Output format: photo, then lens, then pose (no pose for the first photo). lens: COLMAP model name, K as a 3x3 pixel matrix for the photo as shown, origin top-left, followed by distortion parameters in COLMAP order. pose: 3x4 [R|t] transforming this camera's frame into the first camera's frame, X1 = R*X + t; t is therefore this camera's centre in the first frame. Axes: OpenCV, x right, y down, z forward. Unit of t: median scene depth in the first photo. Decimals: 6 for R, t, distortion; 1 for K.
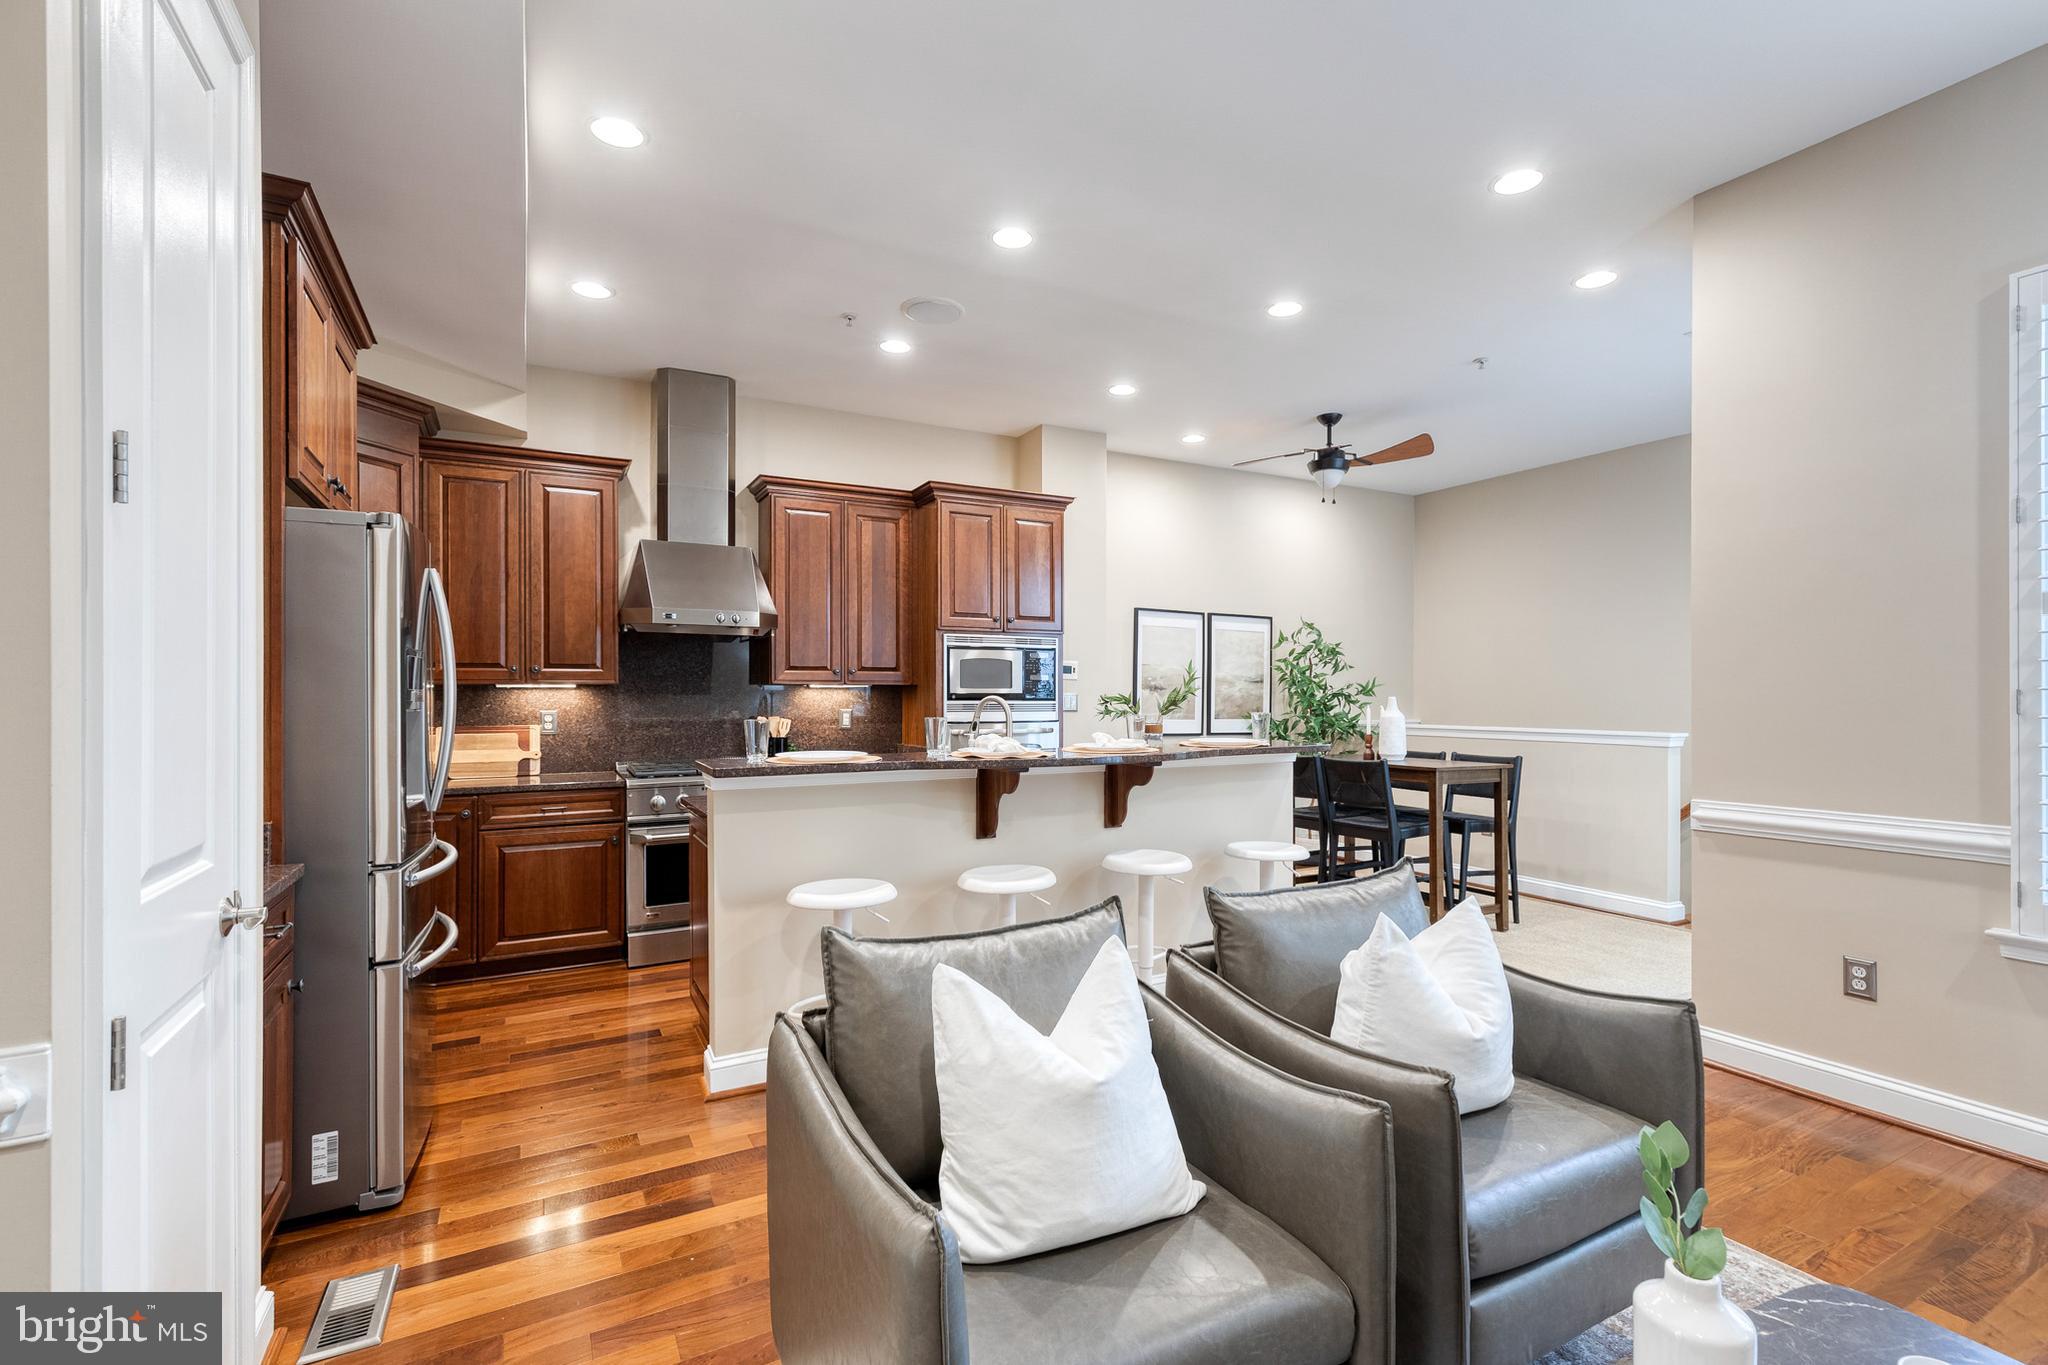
lens RADIAL K [[927.8, 0, 1050.4], [0, 927.8, 694.1], [0, 0, 1]] dist [0.012376, -0.003354]
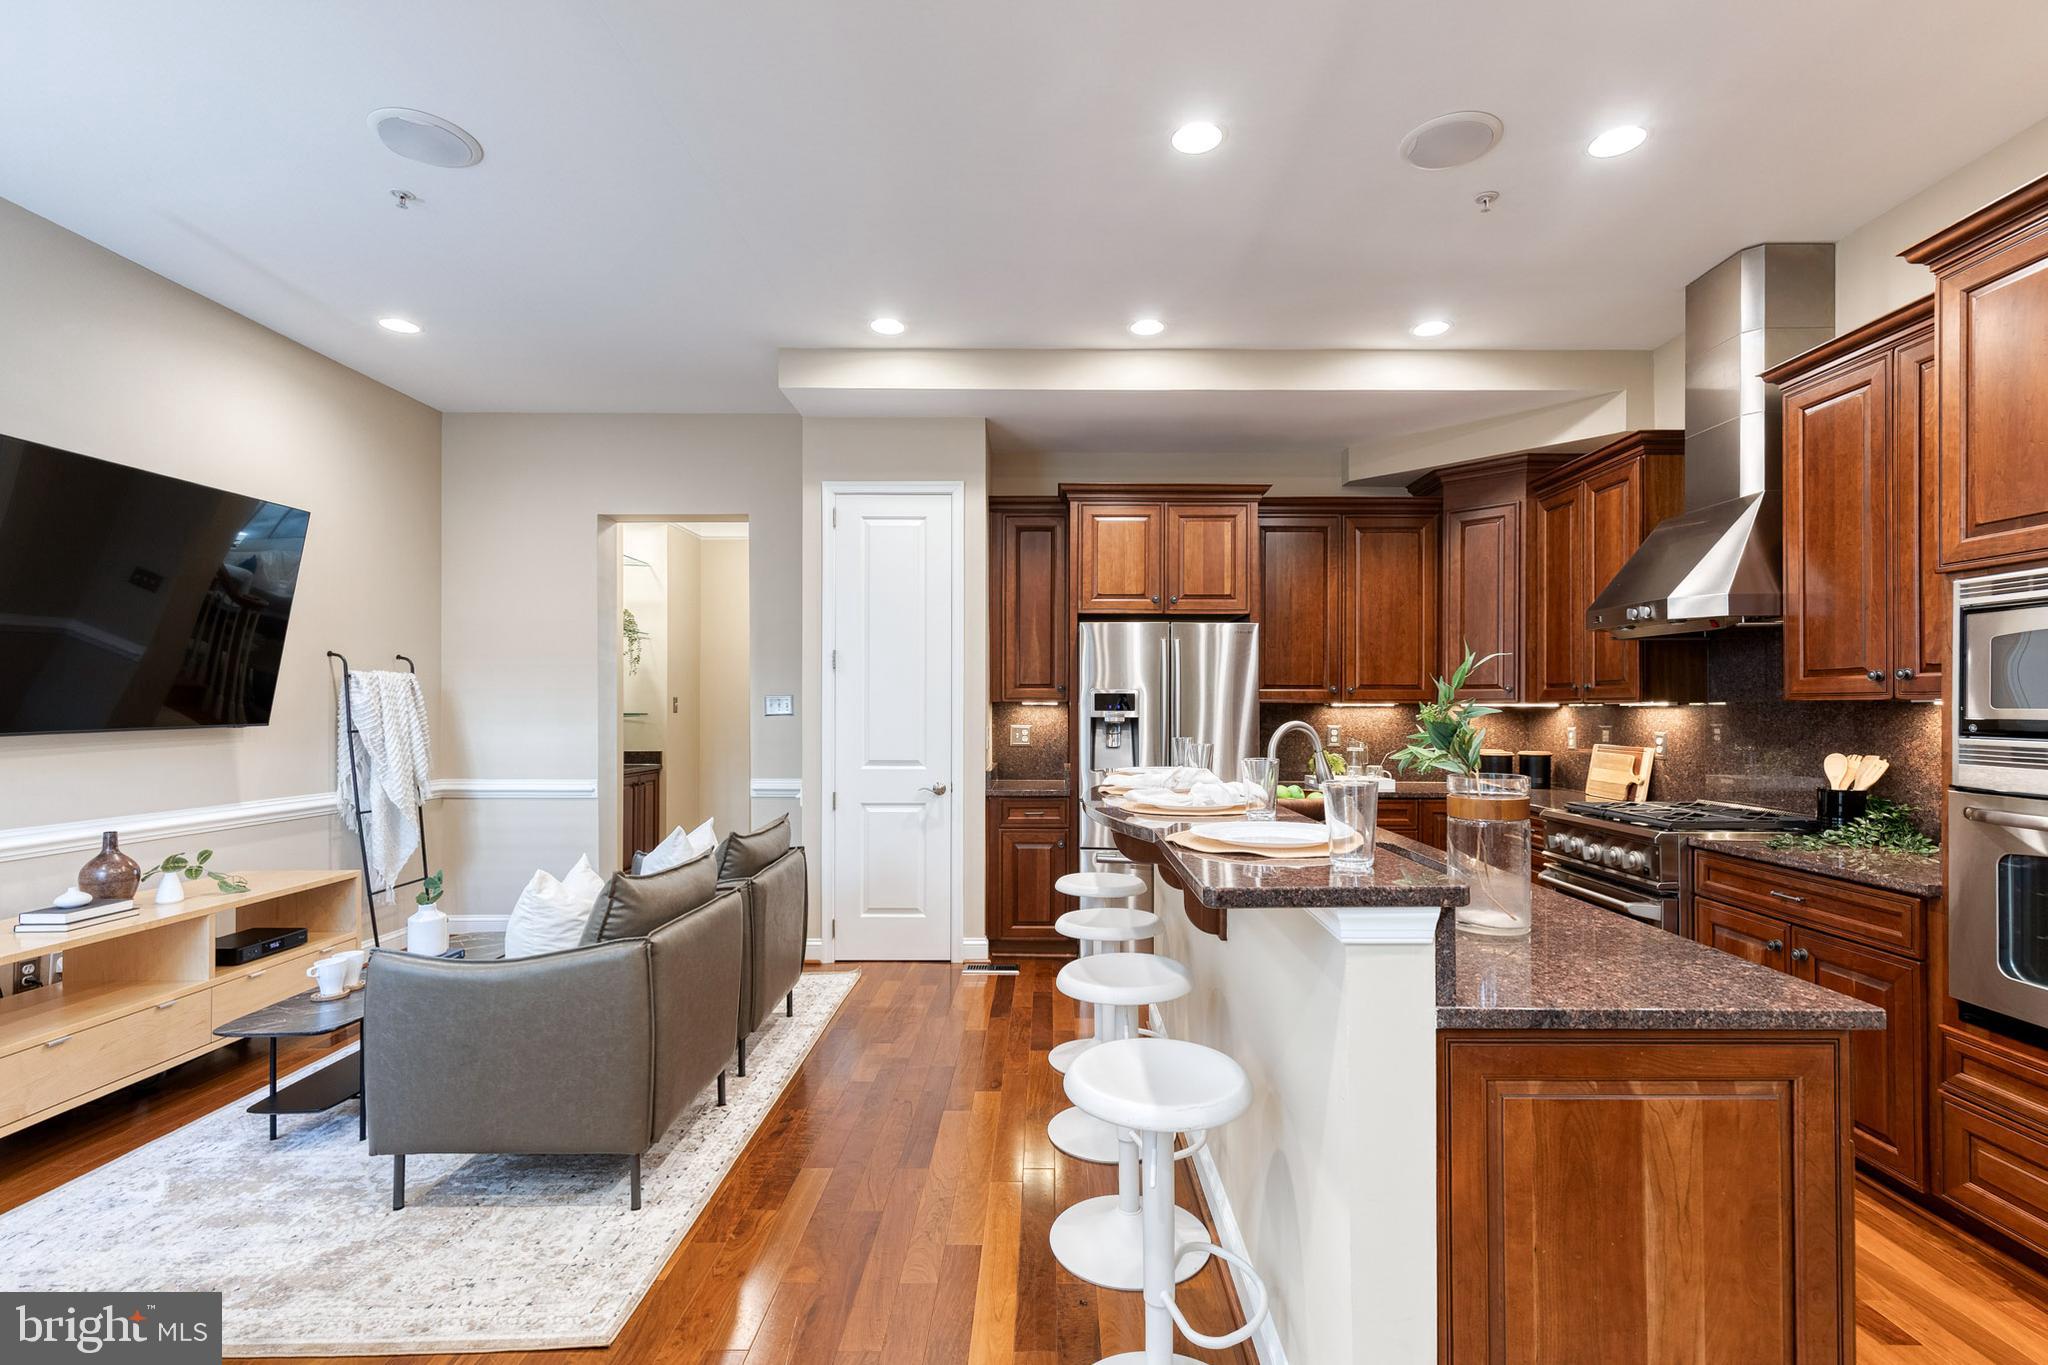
lens RADIAL K [[927.8, 0, 1046.3], [0, 927.8, 702.6], [0, 0, 1]] dist [0.012376, -0.003354]
pose [[-0.491419, -0.000974, -0.870923, 0.475973], [0.000390, 0.999999, -0.001338, -0.008411], [0.870923, -0.000997, -0.491418, 0.860083]]
